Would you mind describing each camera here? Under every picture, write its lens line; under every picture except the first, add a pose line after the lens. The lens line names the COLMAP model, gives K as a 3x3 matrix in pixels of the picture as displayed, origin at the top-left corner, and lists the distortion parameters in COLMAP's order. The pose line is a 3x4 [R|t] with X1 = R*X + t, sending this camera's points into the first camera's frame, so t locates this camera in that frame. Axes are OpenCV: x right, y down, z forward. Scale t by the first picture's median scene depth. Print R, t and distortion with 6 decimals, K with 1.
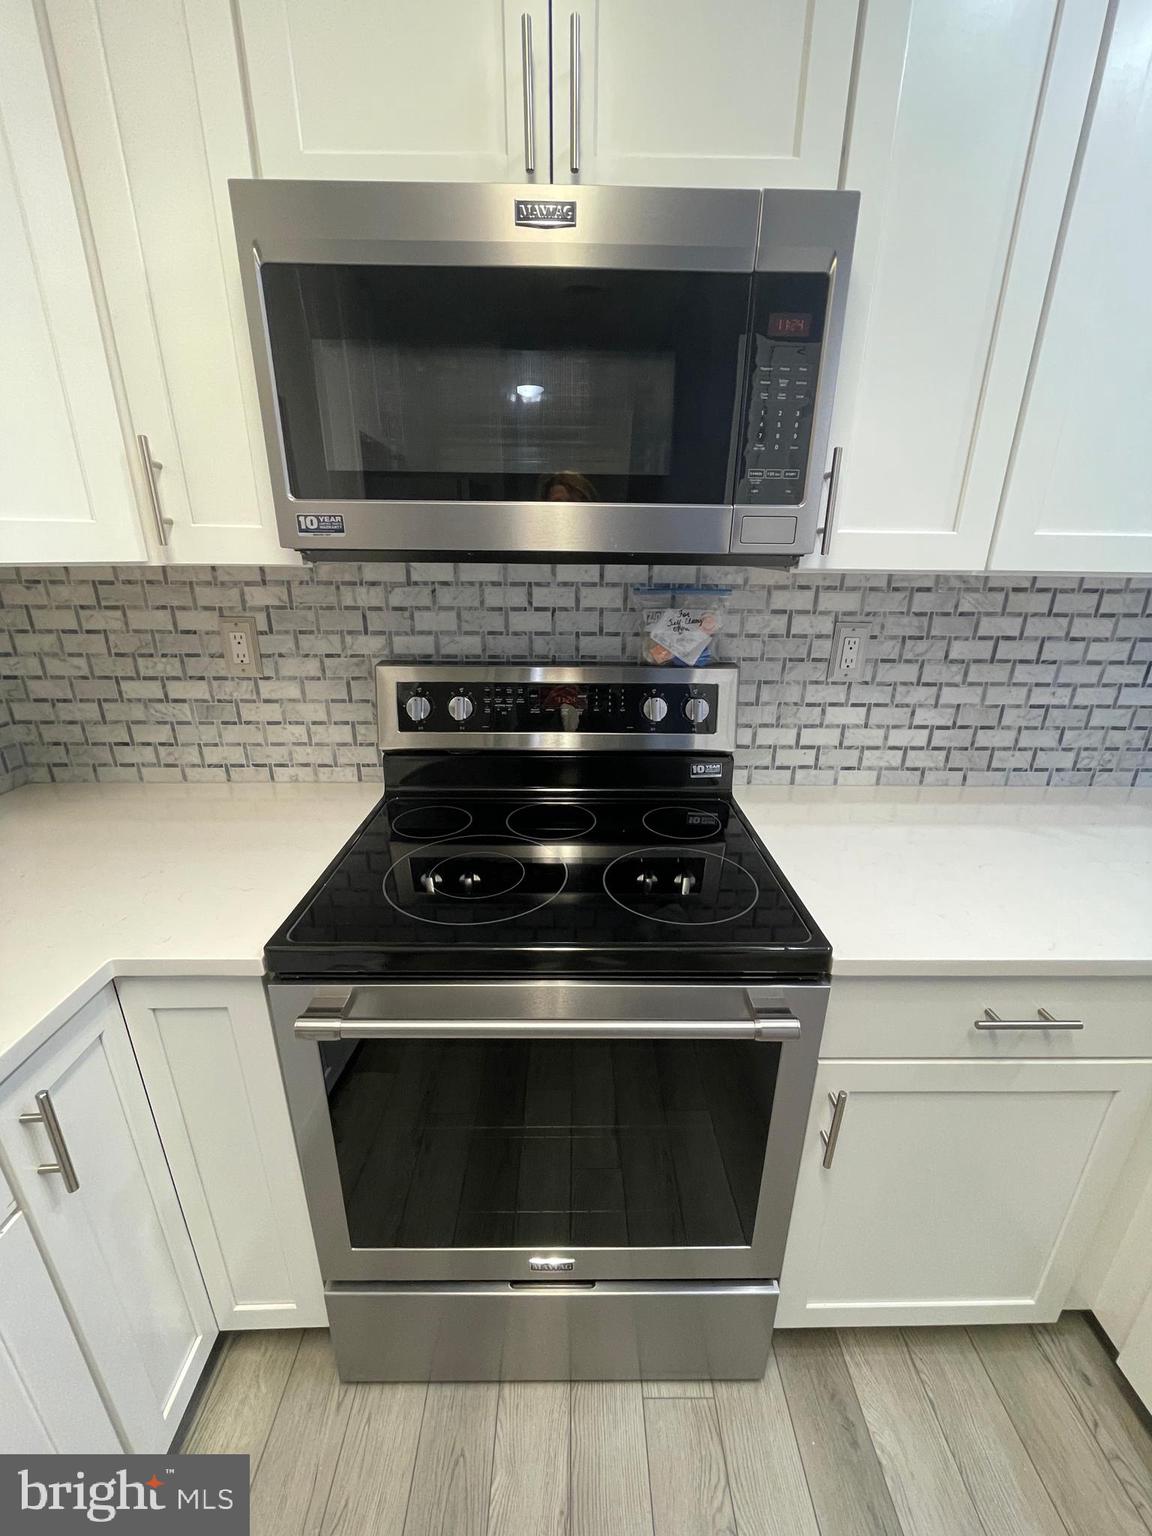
lens RADIAL K [[617.6, 0, 581.1], [0, 617.6, 768.1], [0, 0, 1]] dist [-0.001996, -0.001121]
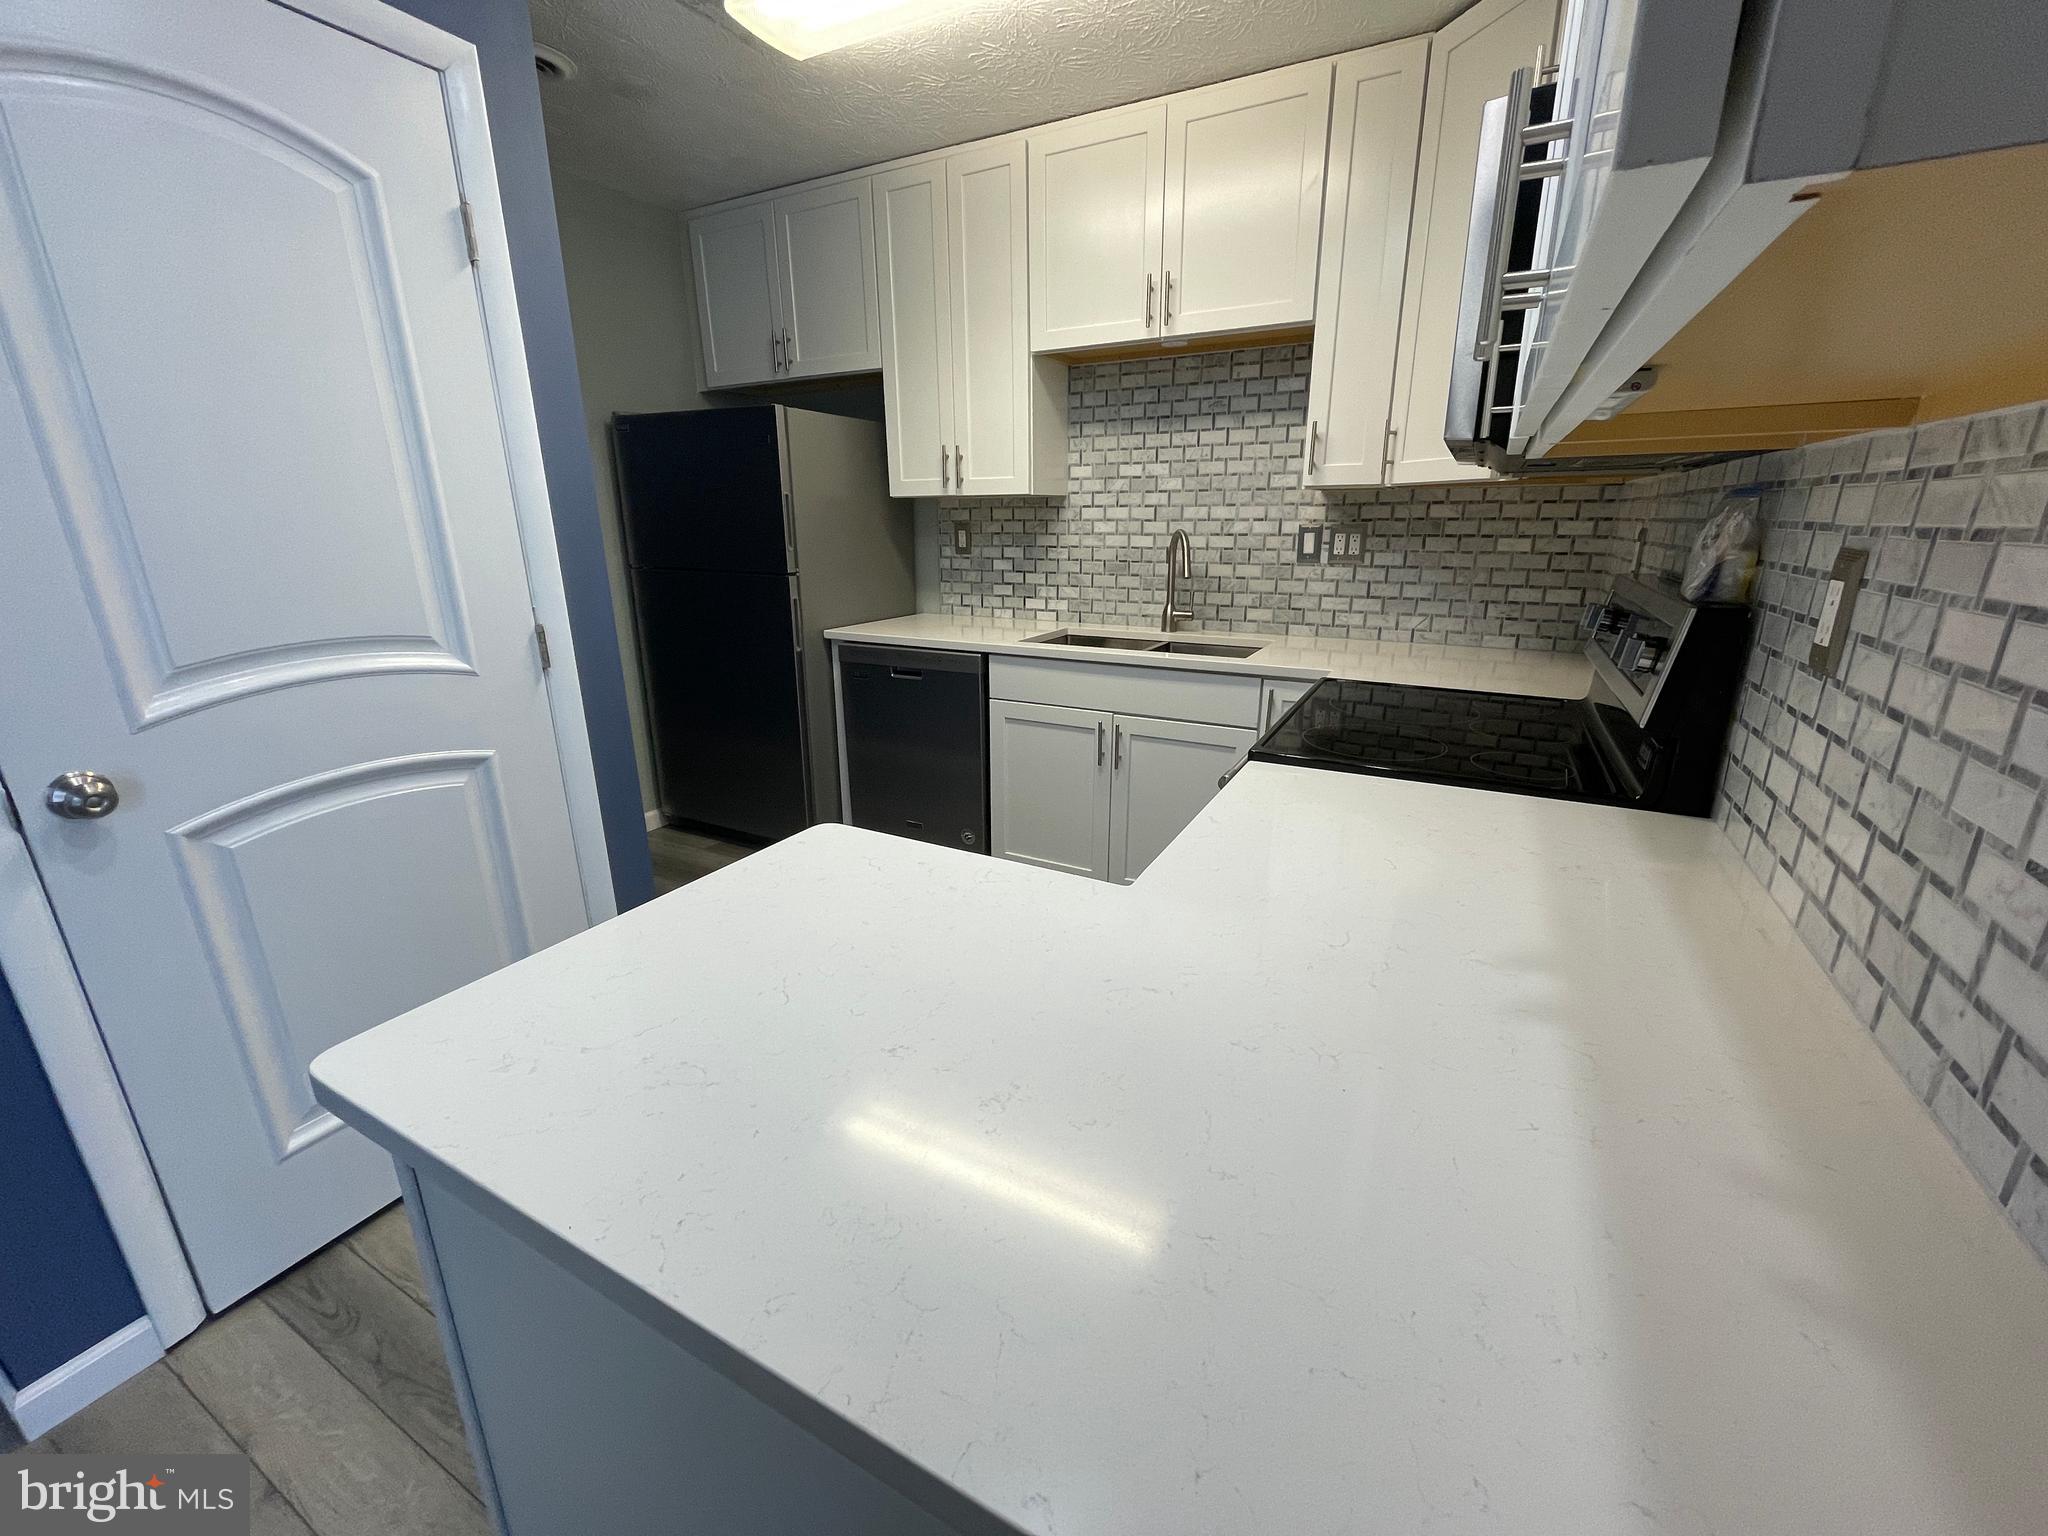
lens RADIAL K [[823.5, 0, 1022.4], [0, 823.5, 763.8], [0, 0, 1]] dist [-0.001996, -0.001121]
pose [[-0.482031, 0.247150, -0.840573, 1.328006], [-0.289983, 0.860315, 0.419247, -0.173074], [0.826775, 0.445842, -0.343029, 0.761991]]
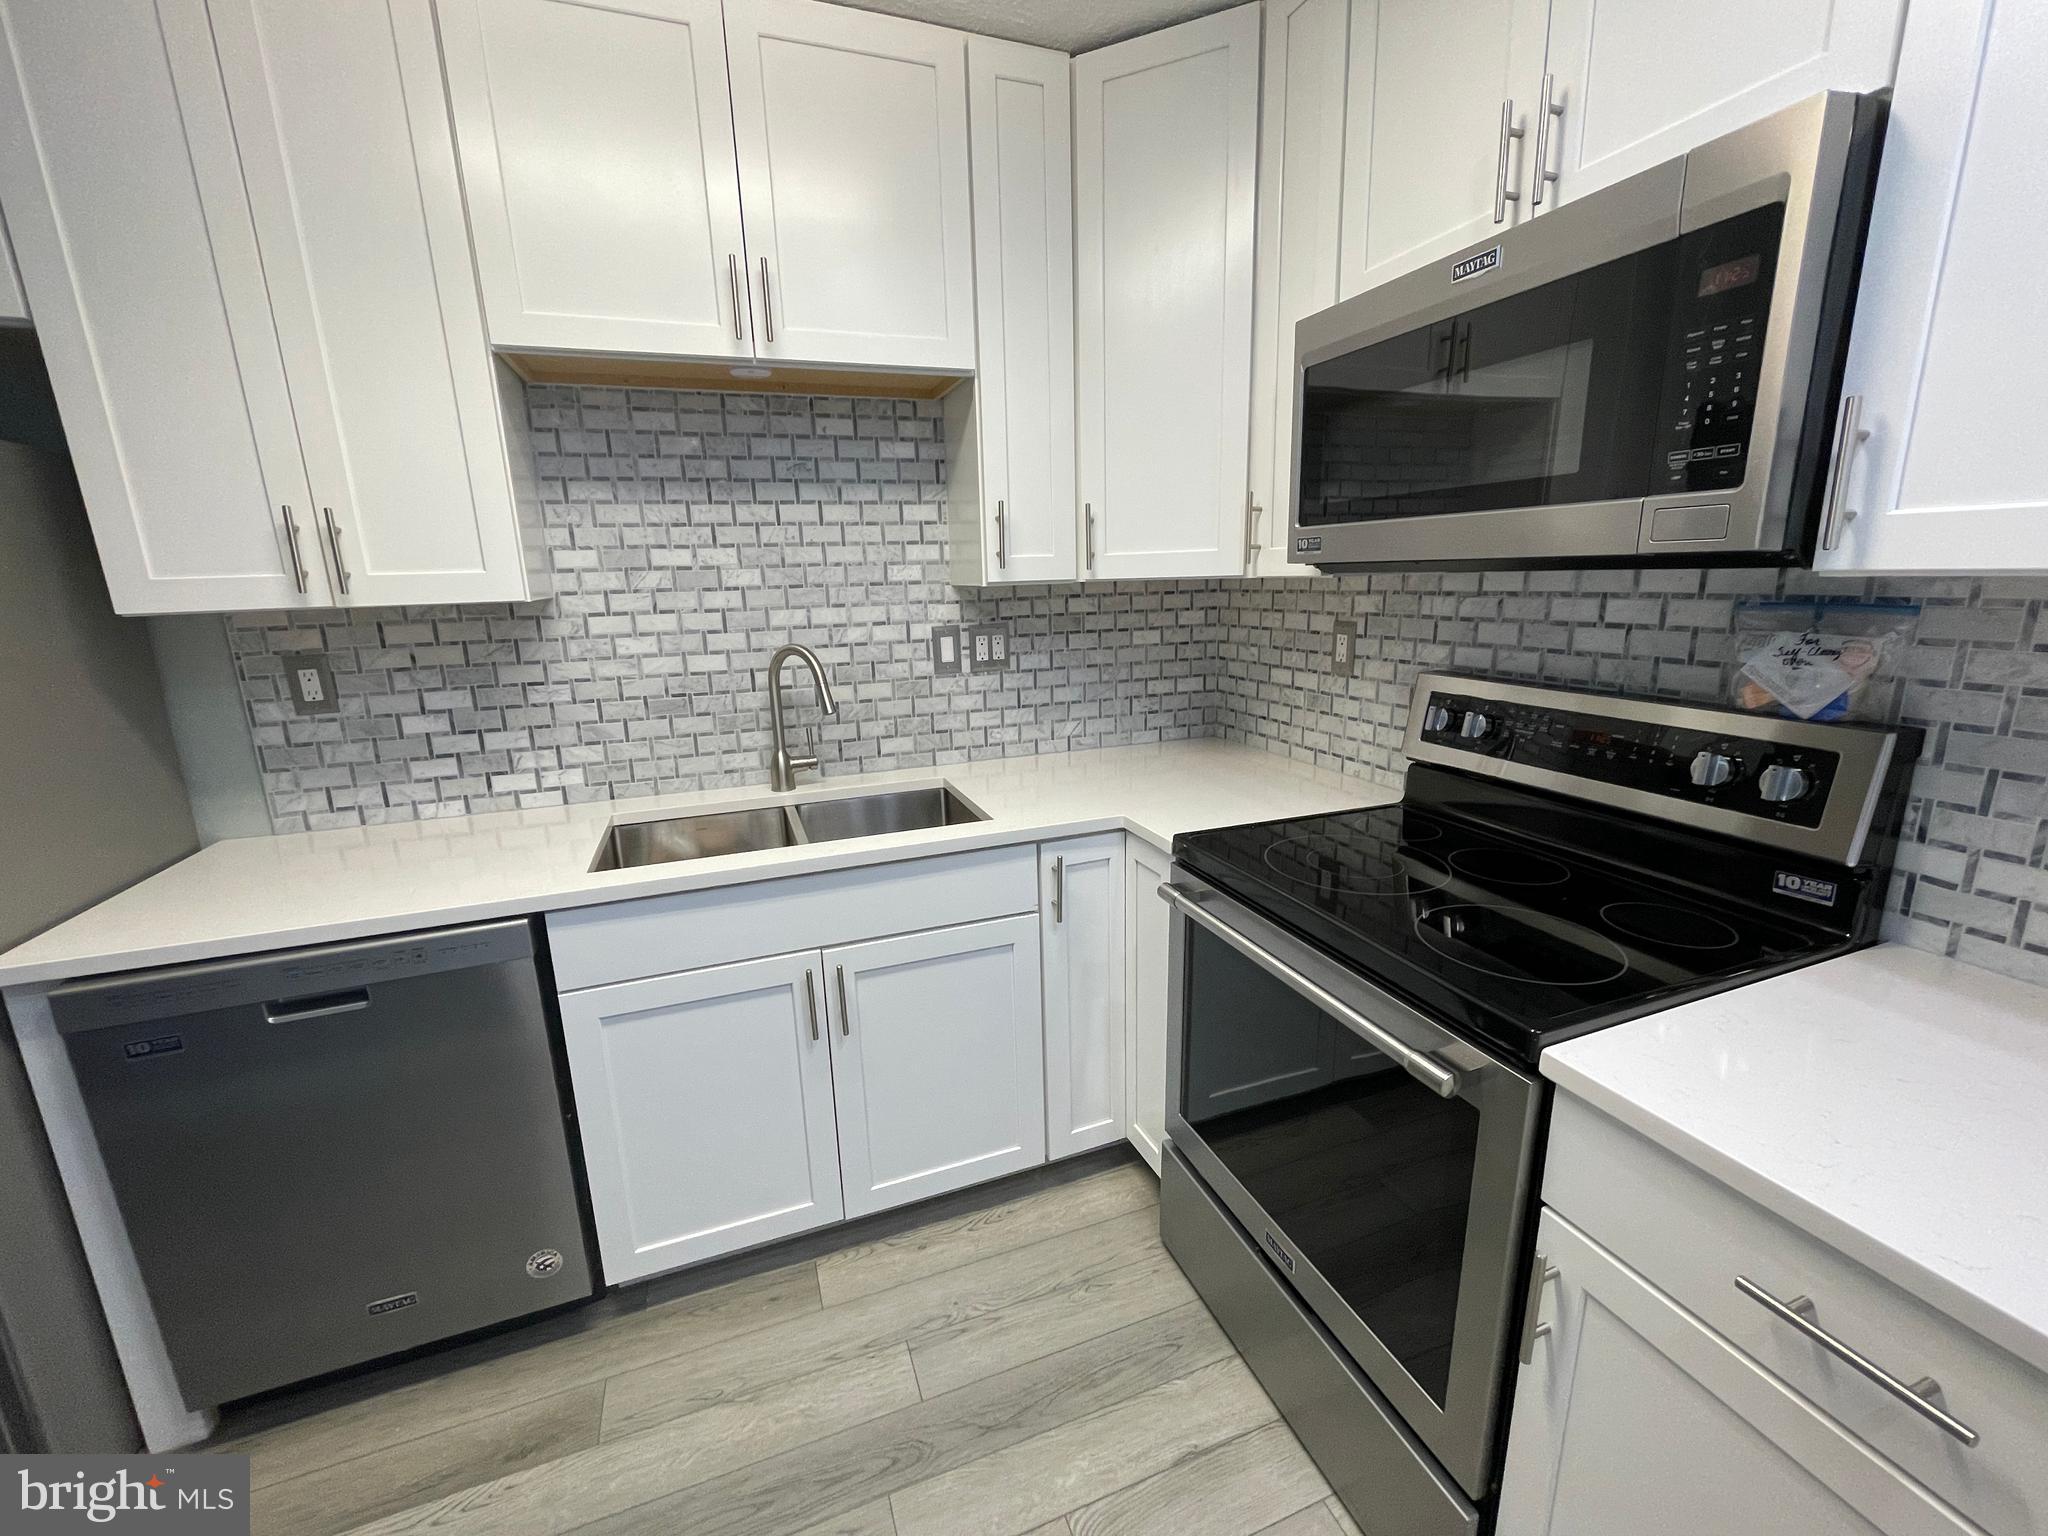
lens RADIAL K [[823.5, 0, 1024.4], [0, 823.5, 762.6], [0, 0, 1]] dist [-0.001996, -0.001121]
pose [[0.340900, 0.193065, -0.920062, 0.685712], [-0.284332, 0.954023, 0.094841, 0.028703], [0.896071, 0.229271, 0.380121, -0.052017]]
